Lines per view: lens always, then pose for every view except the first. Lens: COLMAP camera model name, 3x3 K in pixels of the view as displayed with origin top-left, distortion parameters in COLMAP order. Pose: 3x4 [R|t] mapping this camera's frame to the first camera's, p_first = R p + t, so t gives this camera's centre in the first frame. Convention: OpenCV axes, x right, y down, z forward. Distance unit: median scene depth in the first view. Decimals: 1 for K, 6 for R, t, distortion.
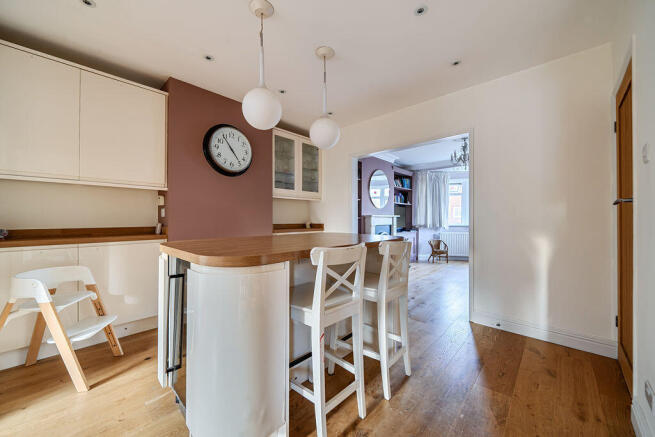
lens RADIAL K [[248.2, 0, 326.8], [0, 248.2, 215.2], [0, 0, 1]] dist [0.000130, 0.000018]
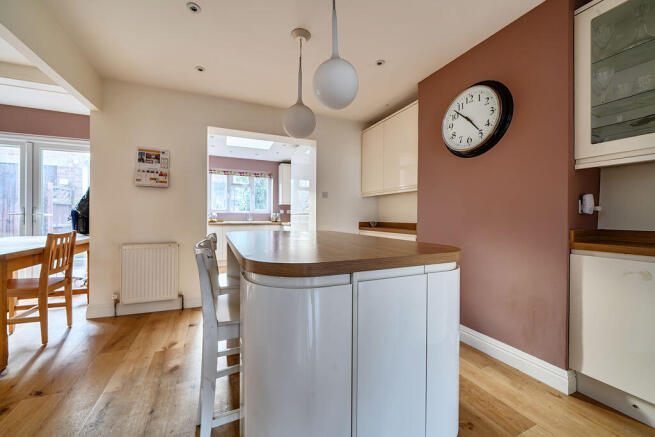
lens RADIAL K [[248.2, 0, 323.9], [0, 248.2, 214.8], [0, 0, 1]] dist [0.000130, 0.000018]
pose [[-0.381709, -0.014237, -0.924173, 0.424401], [0.001400, 0.999871, -0.015981, 0.020079], [0.924281, -0.007394, -0.381640, 0.870596]]
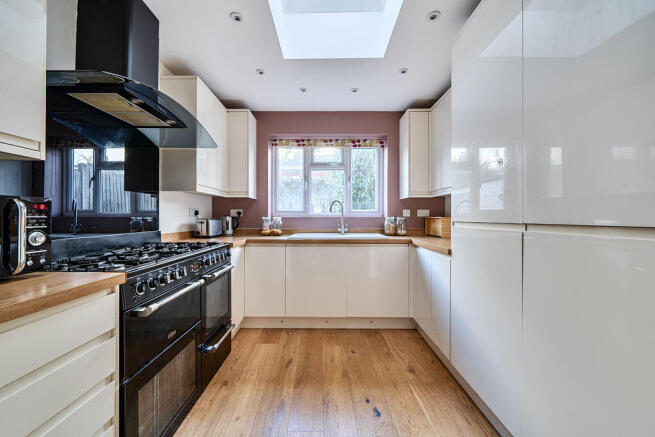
lens RADIAL K [[248.2, 0, 325.2], [0, 248.2, 214.0], [0, 0, 1]] dist [0.000130, 0.000018]
pose [[-0.709561, -0.017508, -0.704426, -0.418094], [-0.000529, 0.999704, -0.024314, -0.012781], [0.704644, -0.016880, -0.709361, 0.233309]]
